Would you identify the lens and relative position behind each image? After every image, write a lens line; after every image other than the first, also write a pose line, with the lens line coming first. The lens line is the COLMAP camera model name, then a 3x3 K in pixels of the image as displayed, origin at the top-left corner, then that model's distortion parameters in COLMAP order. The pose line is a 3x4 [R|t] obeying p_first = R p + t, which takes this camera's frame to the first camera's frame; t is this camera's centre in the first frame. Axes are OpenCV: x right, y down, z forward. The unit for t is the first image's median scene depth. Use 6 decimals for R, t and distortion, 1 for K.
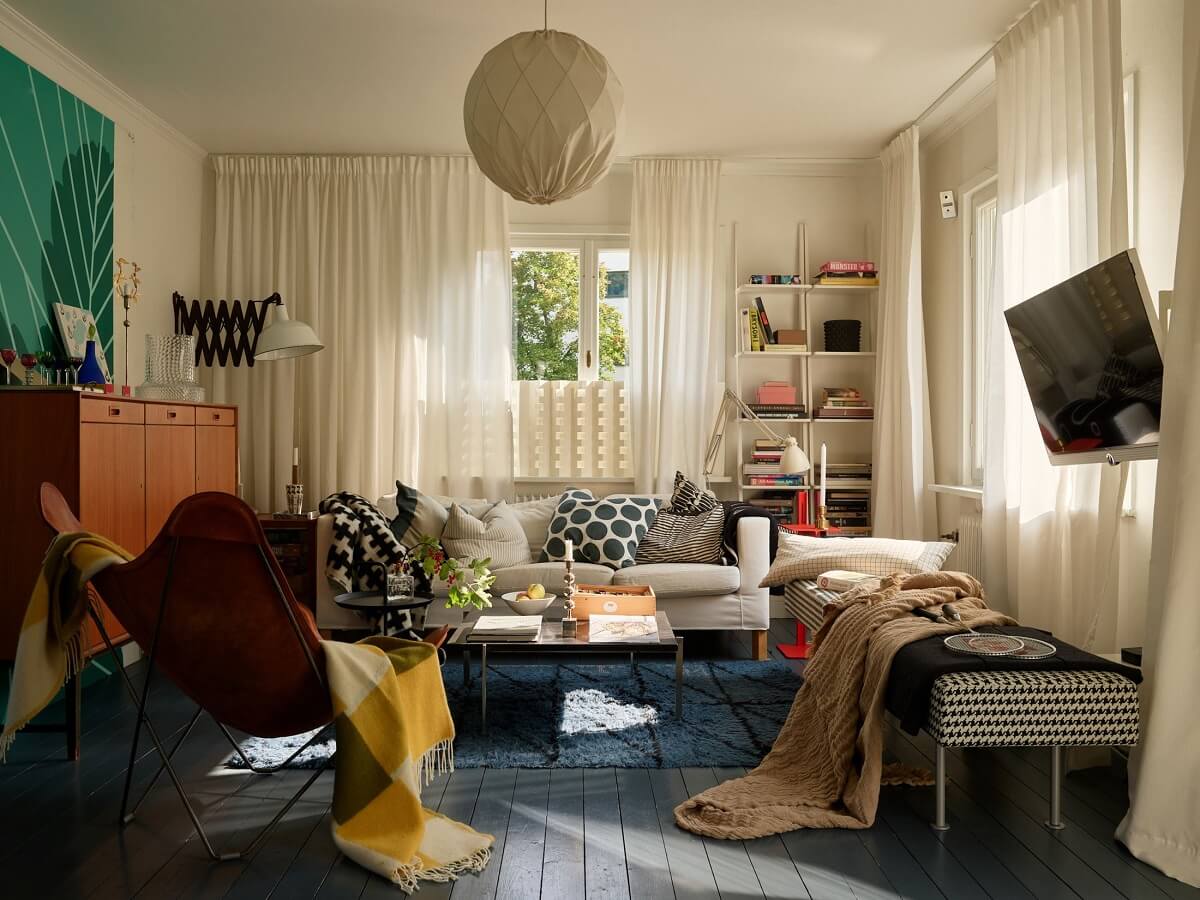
lens RADIAL K [[1037.8, 0, 600.0], [0, 1037.8, 450.0], [0, 0, 1]] dist [-0.082918, 0.089245]
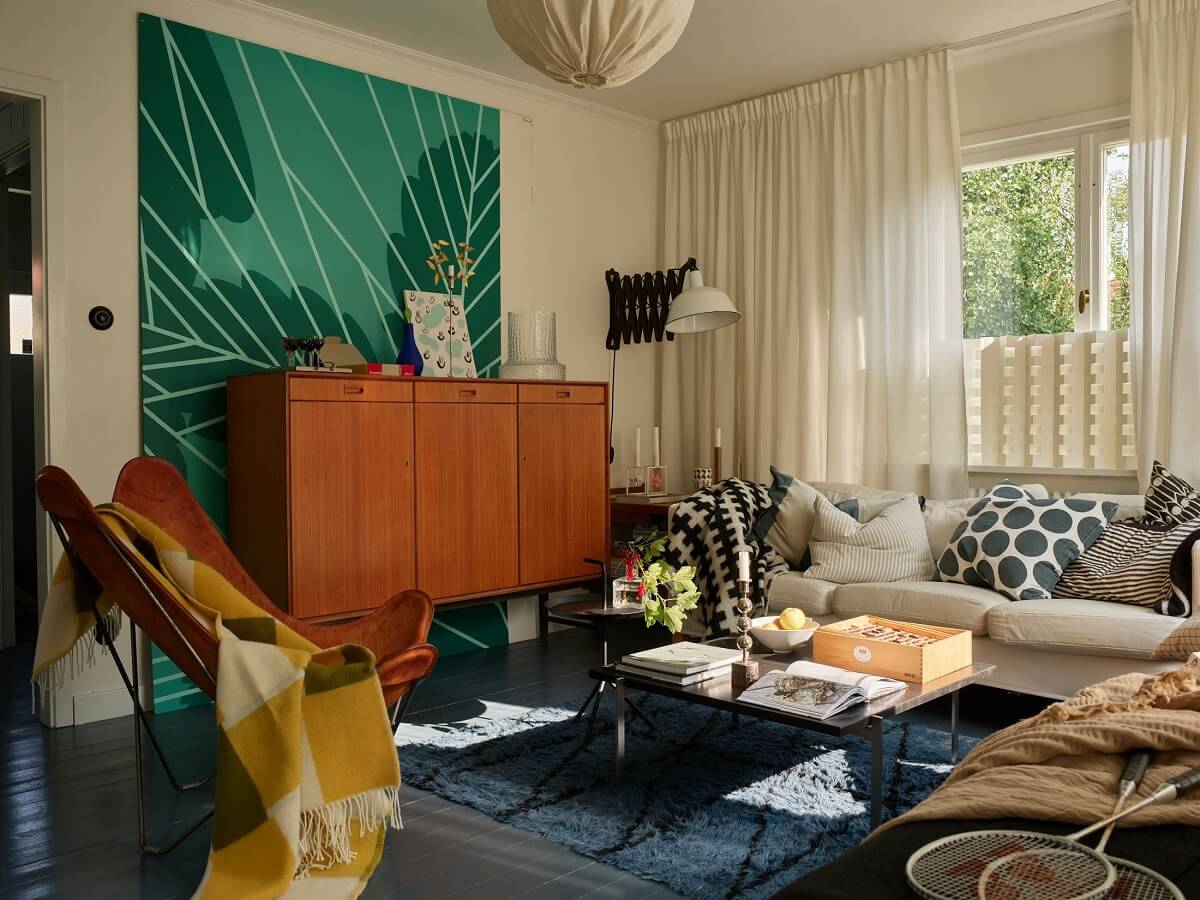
lens RADIAL K [[1037.8, 0, 600.0], [0, 1037.8, 450.0], [0, 0, 1]] dist [-0.082918, 0.089245]
pose [[0.696433, 0.010278, -0.717548, 0.308351], [-0.000174, 0.999900, 0.014153, 0.004654], [0.717621, -0.009732, 0.696366, 0.322438]]
